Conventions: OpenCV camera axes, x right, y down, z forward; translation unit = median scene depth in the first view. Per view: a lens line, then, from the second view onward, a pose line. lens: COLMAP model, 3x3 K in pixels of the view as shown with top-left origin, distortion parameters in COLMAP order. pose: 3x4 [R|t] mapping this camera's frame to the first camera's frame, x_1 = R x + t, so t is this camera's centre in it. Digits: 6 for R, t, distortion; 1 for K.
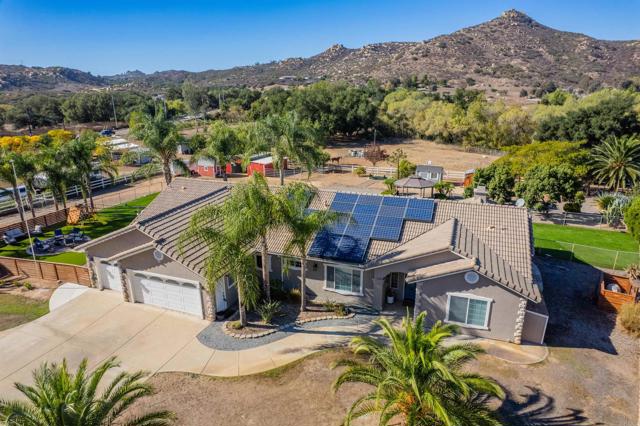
lens RADIAL K [[409.4, 0, 322.4], [0, 409.4, 215.9], [0, 0, 1]] dist [-0.073414, 0.067319]
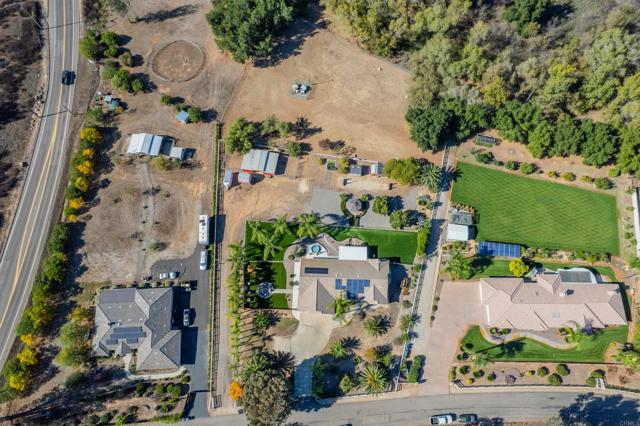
lens RADIAL K [[409.4, 0, 322.4], [0, 409.4, 215.9], [0, 0, 1]] dist [-0.073414, 0.067319]
pose [[0.951200, -0.291118, 0.102318, -0.183524], [0.092345, 0.584940, 0.805802, -1.574256], [-0.294433, -0.757030, 0.583279, -0.366695]]
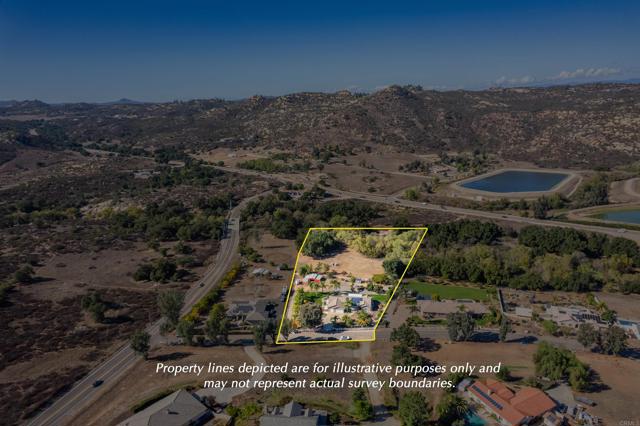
lens RADIAL K [[409.4, 0, 322.4], [0, 409.4, 215.9], [0, 0, 1]] dist [-0.073414, 0.067319]
pose [[0.974888, -0.070531, 0.211232, -0.955126], [0.076956, 0.996784, -0.022343, -0.688381], [-0.208976, 0.038037, 0.977181, -3.127446]]
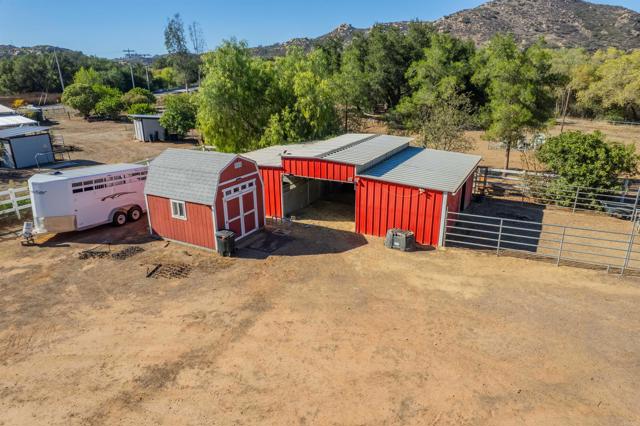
lens RADIAL K [[409.4, 0, 322.4], [0, 409.4, 215.9], [0, 0, 1]] dist [-0.073414, 0.067319]
pose [[0.999986, 0.001273, -0.005060, -0.211506], [-0.001106, 0.999455, 0.032988, -0.121535], [0.005099, -0.032982, 0.999443, 0.793842]]
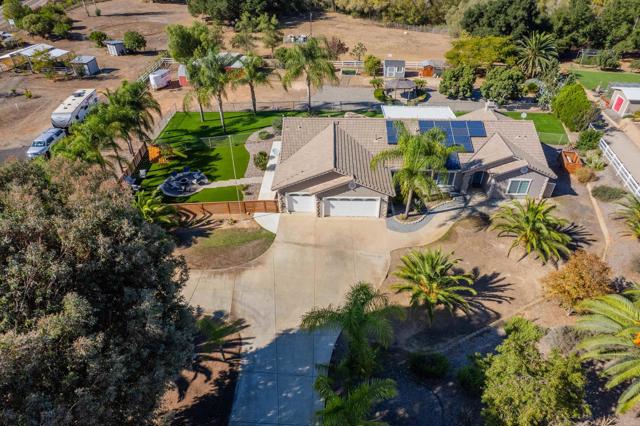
lens RADIAL K [[409.4, 0, 322.4], [0, 409.4, 215.9], [0, 0, 1]] dist [-0.073414, 0.067319]
pose [[0.947238, -0.192099, 0.256588, -0.301778], [0.098218, 0.935959, 0.338132, -0.108612], [-0.305111, -0.295090, 0.905444, -0.139403]]
